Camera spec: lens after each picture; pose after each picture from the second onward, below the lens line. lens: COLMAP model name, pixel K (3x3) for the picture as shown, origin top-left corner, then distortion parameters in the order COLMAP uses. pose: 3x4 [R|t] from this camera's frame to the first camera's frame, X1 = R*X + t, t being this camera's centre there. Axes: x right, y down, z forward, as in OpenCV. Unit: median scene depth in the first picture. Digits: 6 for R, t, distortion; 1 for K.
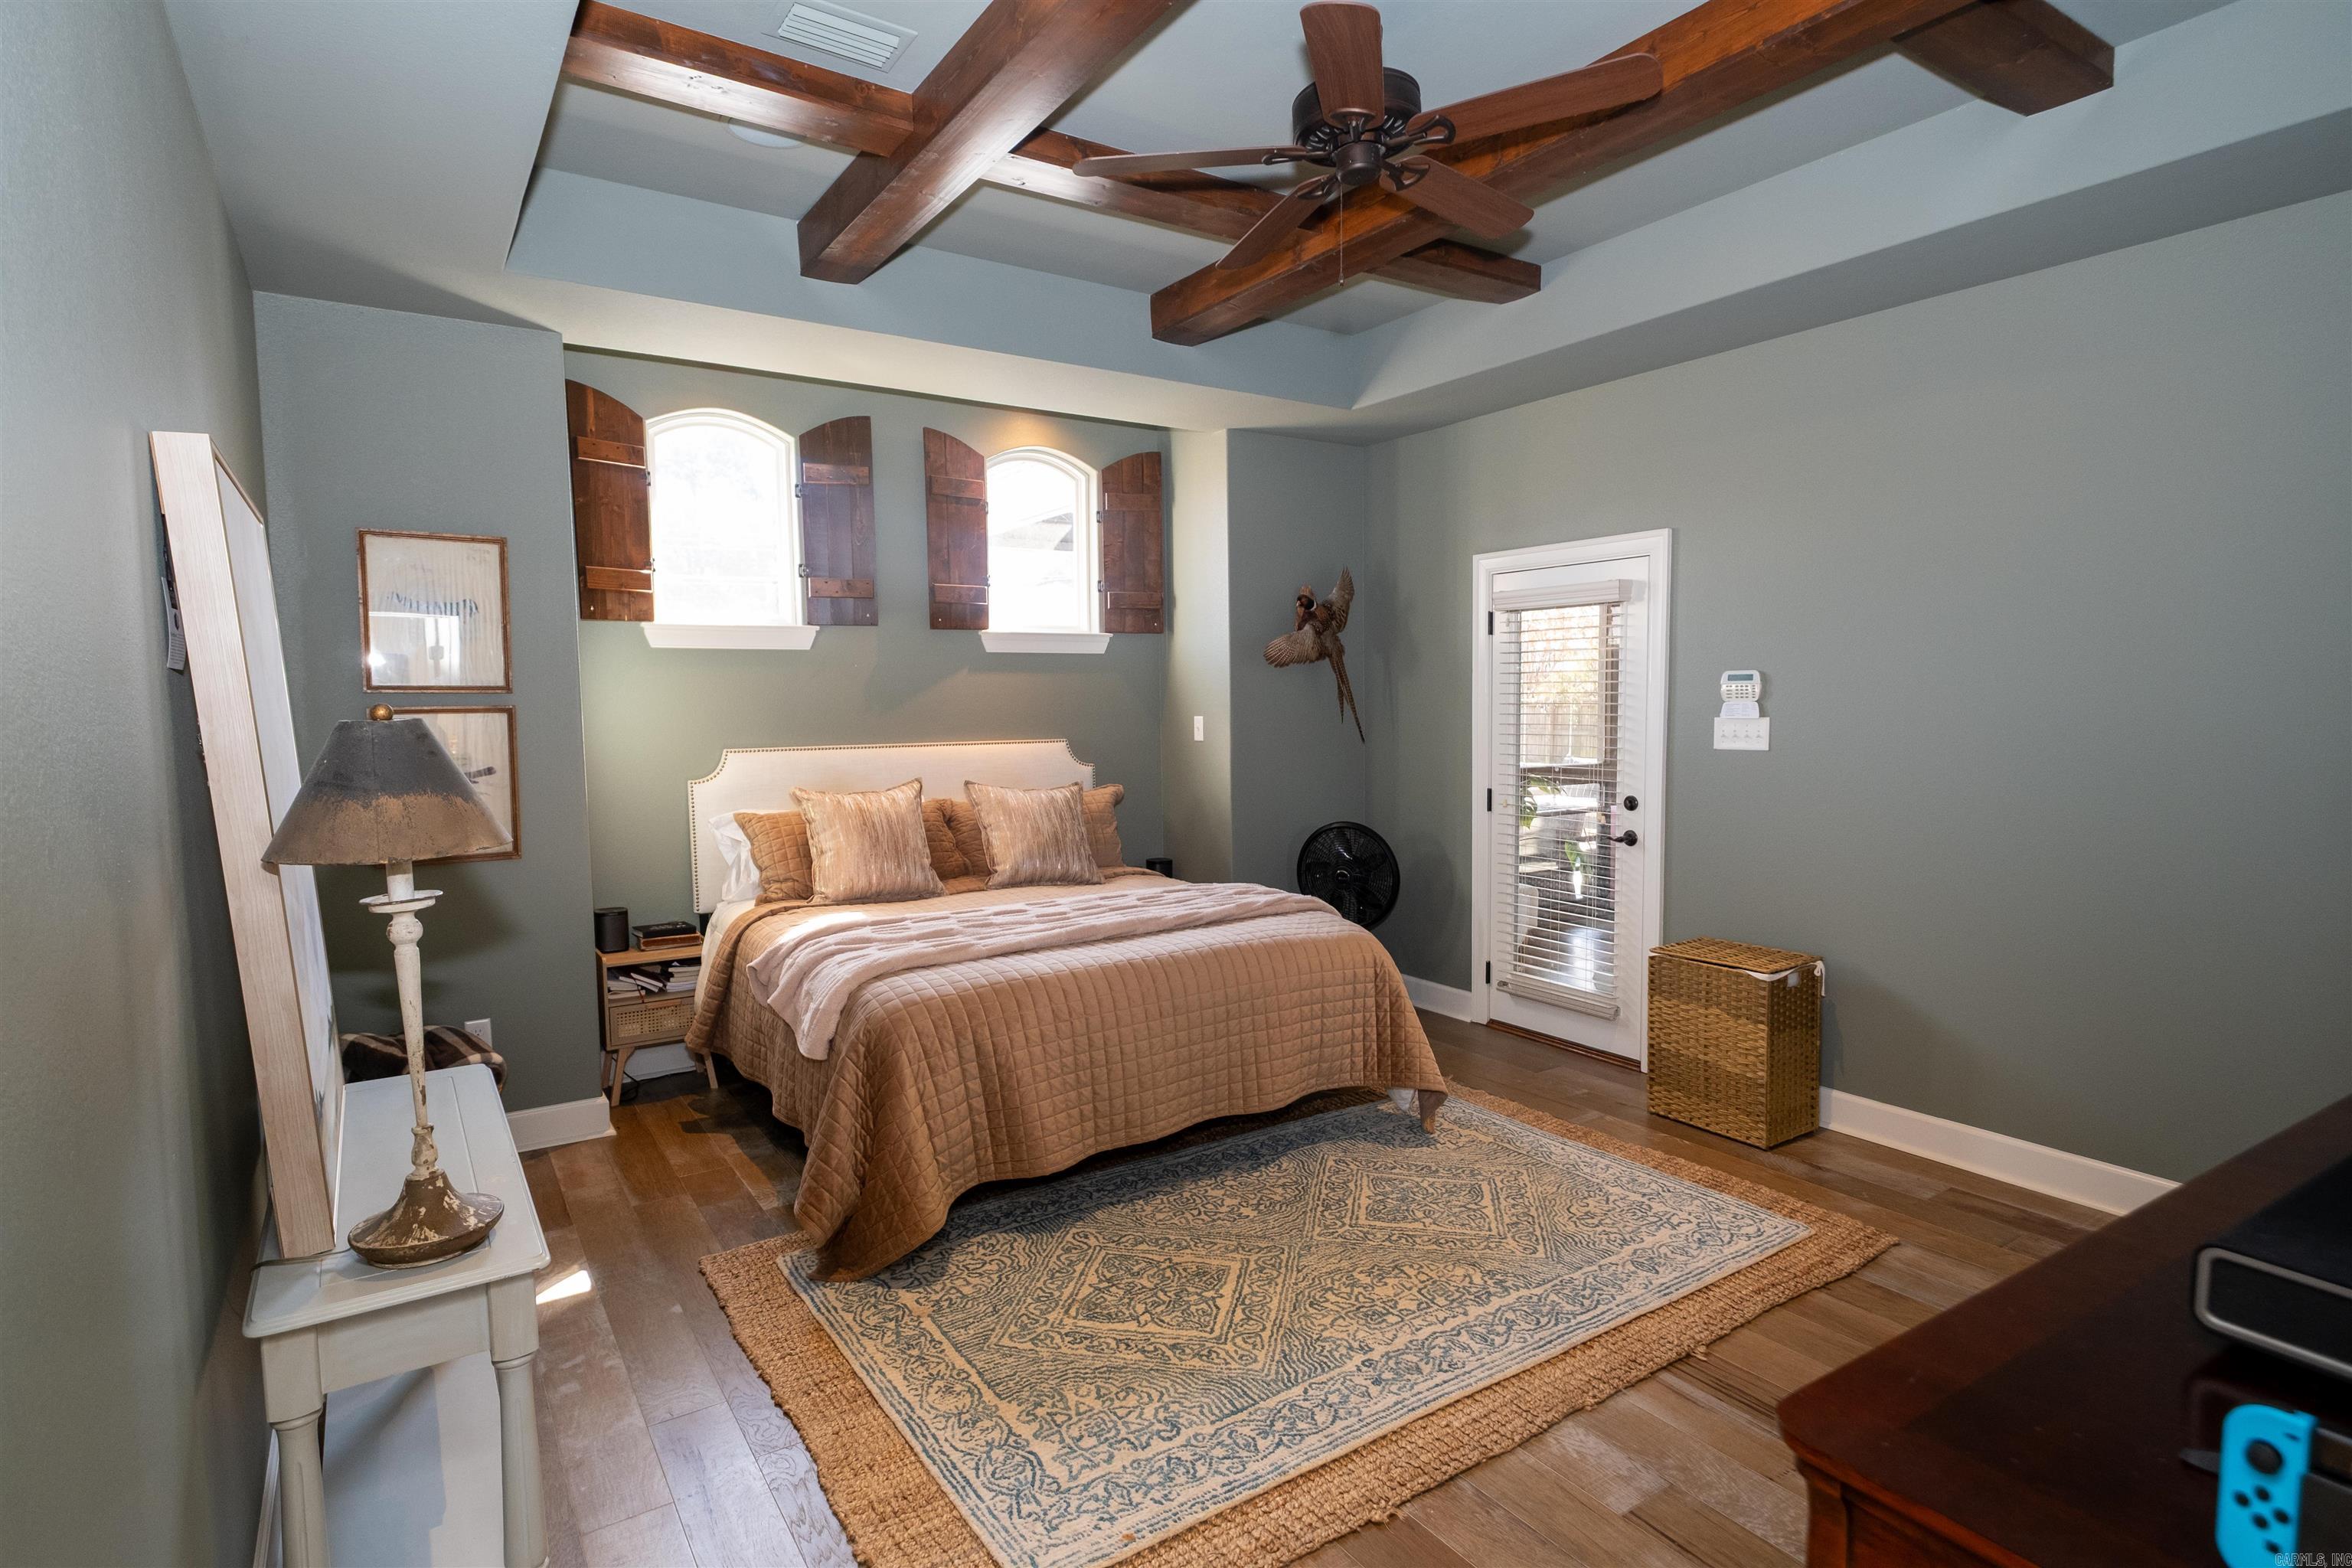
lens RADIAL K [[1208.1, 0, 1174.0], [0, 1208.1, 798.8], [0, 0, 1]] dist [-0.000700, 0.001770]
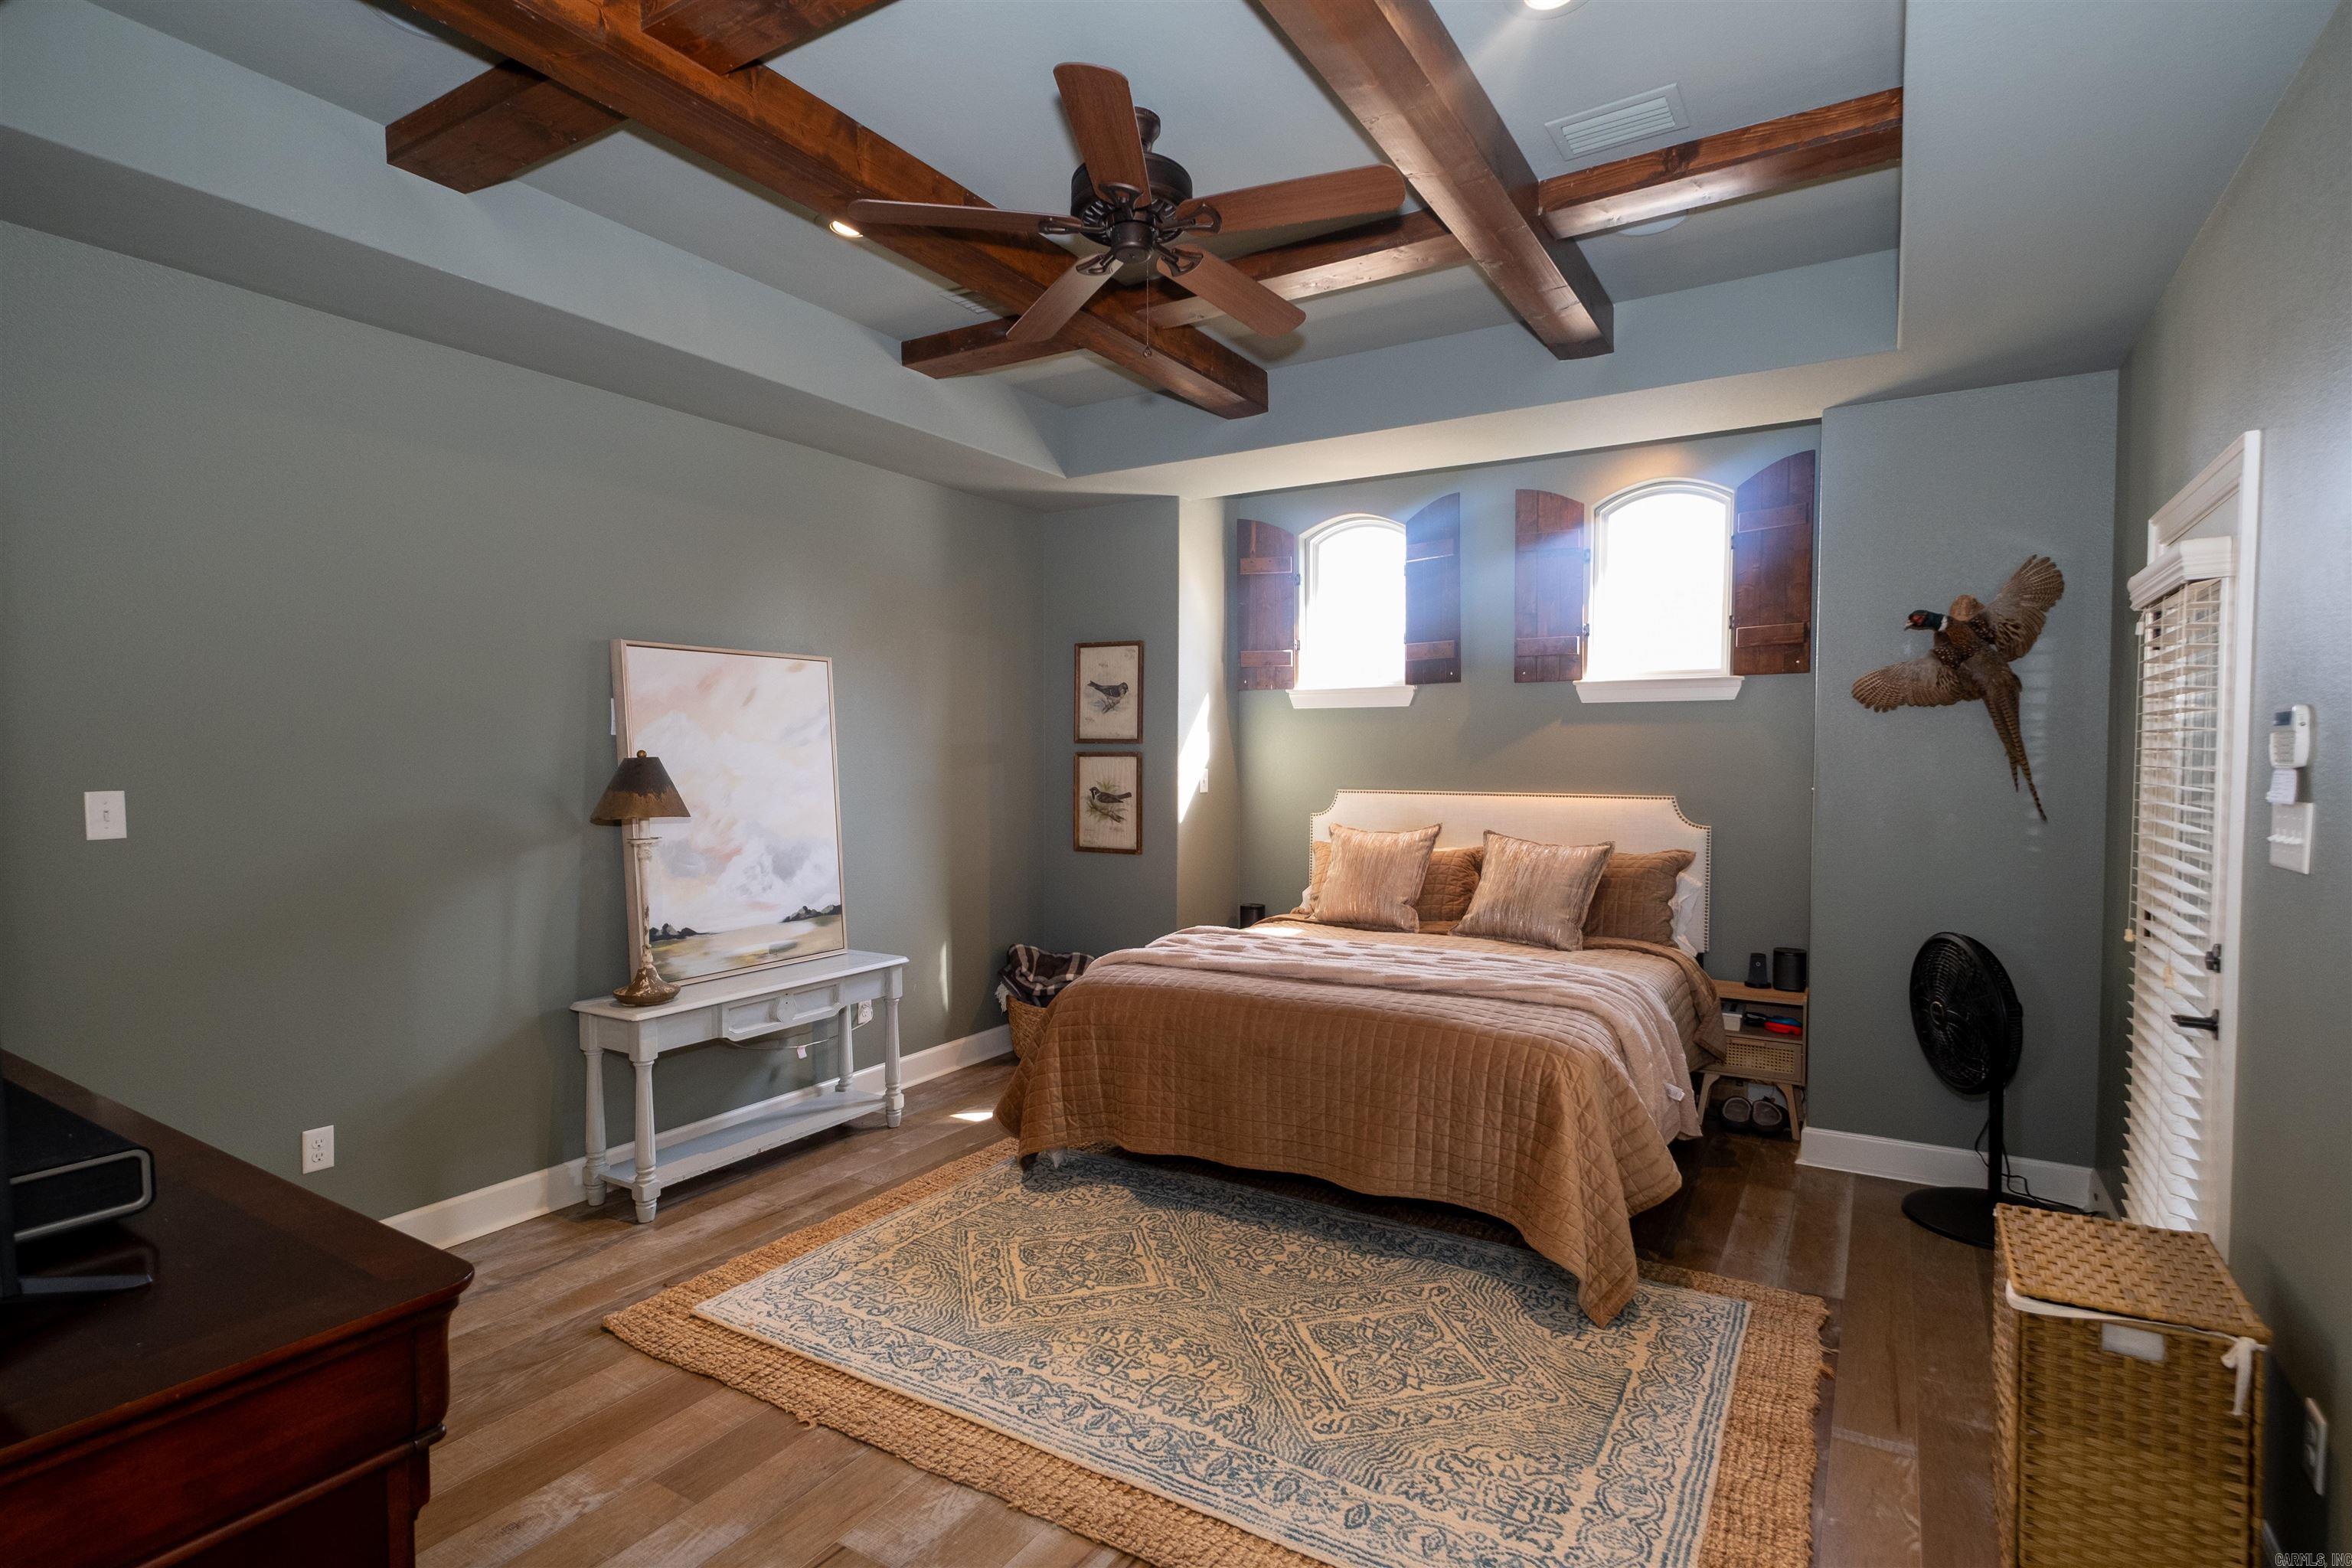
lens RADIAL K [[1145.9, 0, 1182.0], [0, 1145.9, 765.8], [0, 0, 1]] dist [0.008340, -0.007075]
pose [[0.430925, 0.021111, -0.902141, 0.819778], [-0.082412, 0.996469, -0.016047, -0.043879], [0.898617, 0.081262, 0.431143, 0.474122]]
